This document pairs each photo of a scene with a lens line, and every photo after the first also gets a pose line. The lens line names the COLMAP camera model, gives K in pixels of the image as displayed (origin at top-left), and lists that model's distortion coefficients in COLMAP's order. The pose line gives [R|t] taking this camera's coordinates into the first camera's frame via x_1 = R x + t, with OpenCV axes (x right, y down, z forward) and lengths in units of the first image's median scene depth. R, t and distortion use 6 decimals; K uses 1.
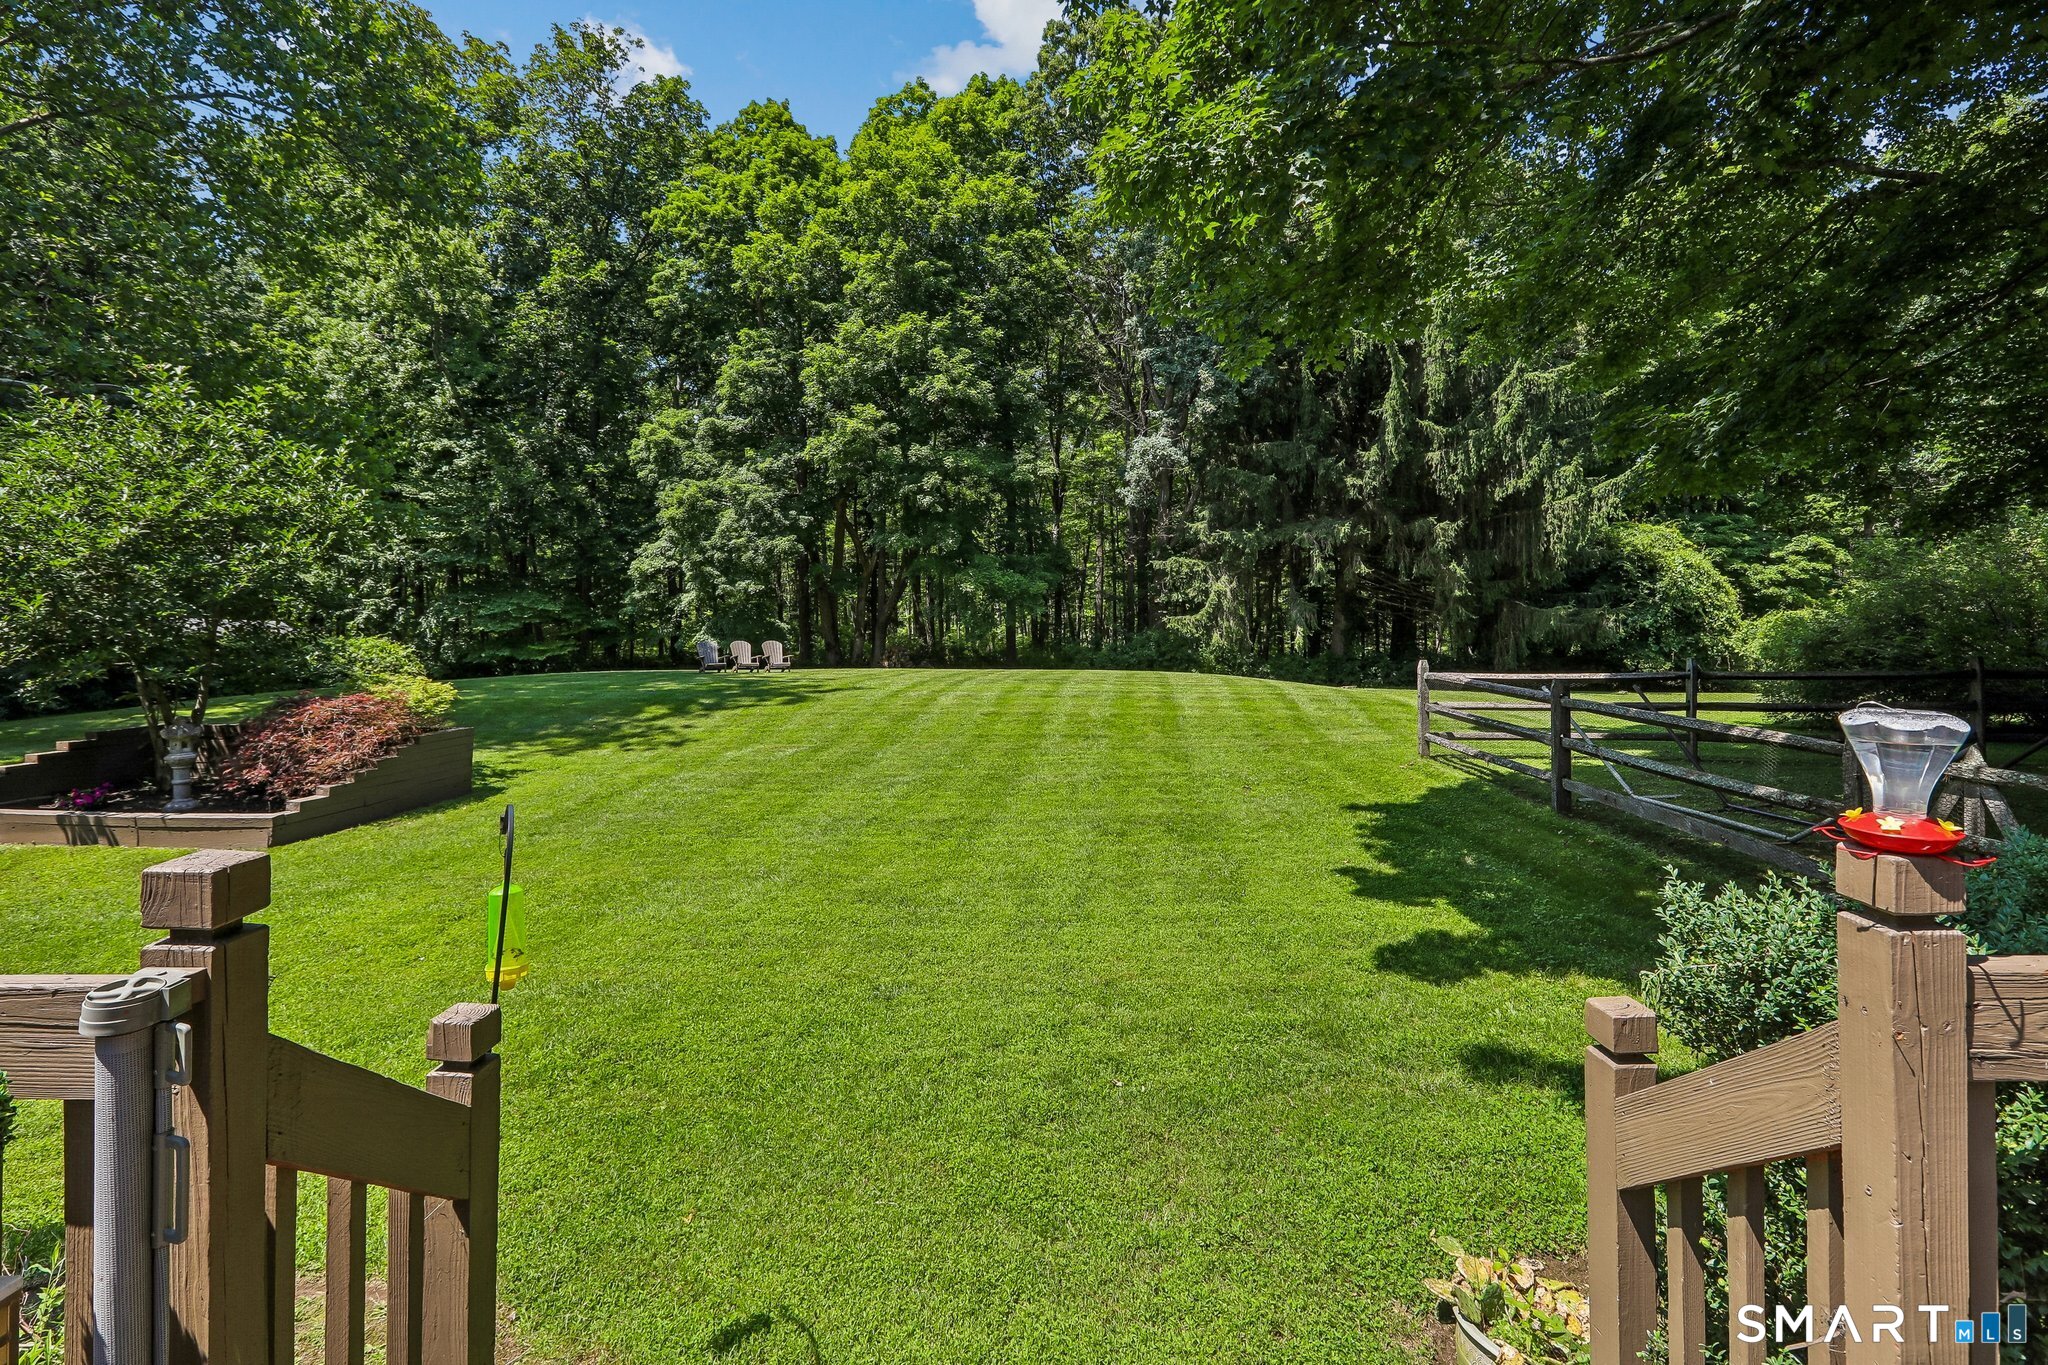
lens RADIAL K [[965.9, 0, 1017.6], [0, 965.9, 641.3], [0, 0, 1]] dist [0.034602, 0.000637]
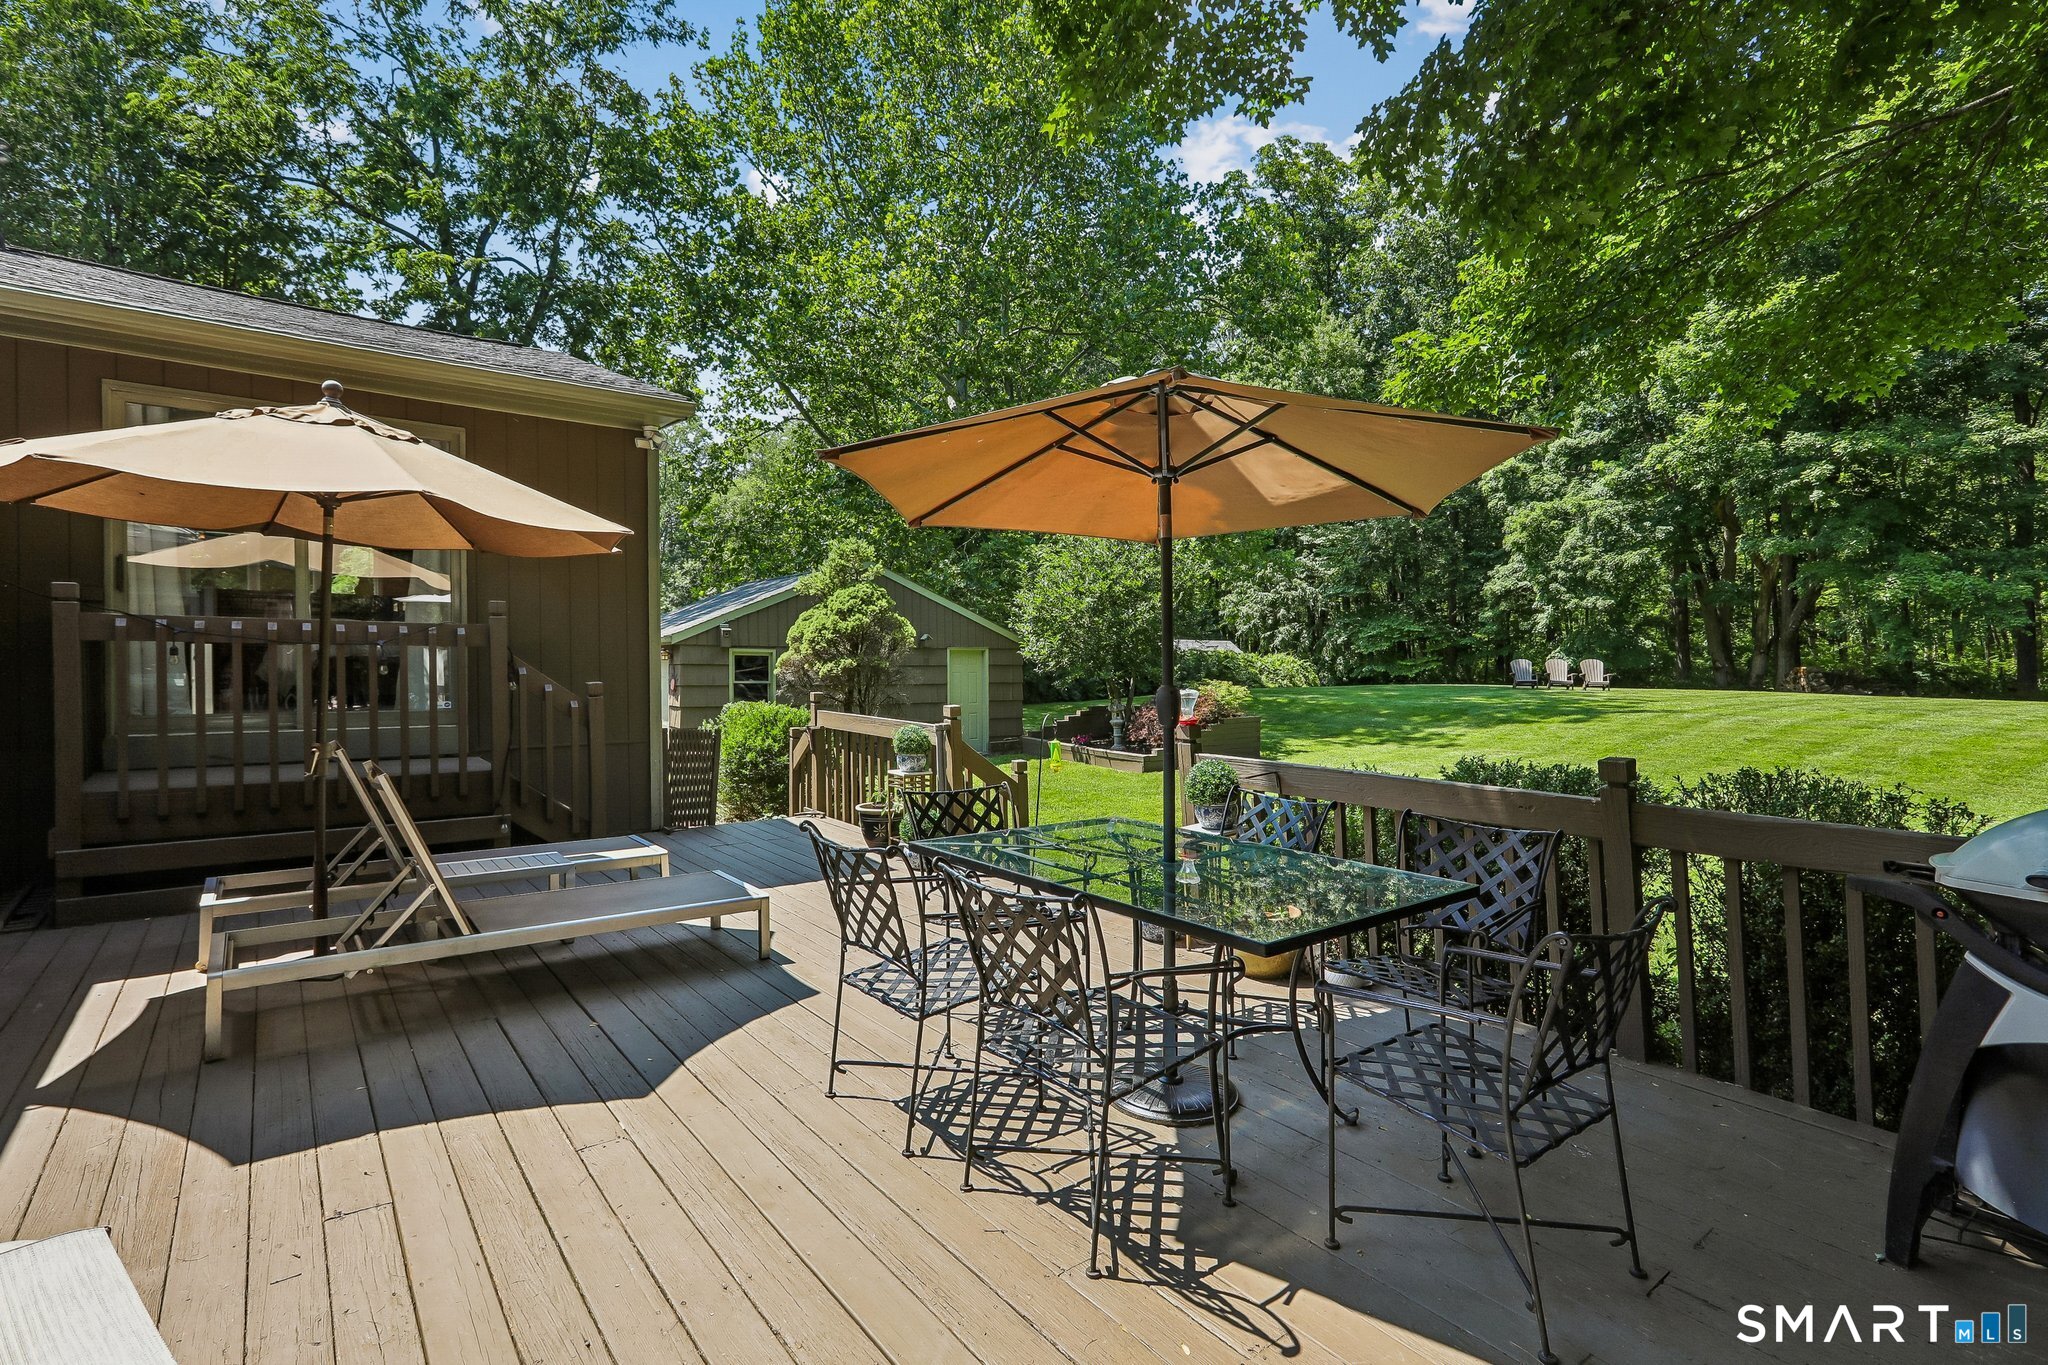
lens RADIAL K [[965.9, 0, 1017.6], [0, 965.9, 641.3], [0, 0, 1]] dist [0.034602, 0.000637]
pose [[0.619844, -0.007487, -0.784689, 0.136388], [-0.005118, 0.999895, -0.013583, -0.001837], [0.784708, 0.012436, 0.619741, -0.075855]]
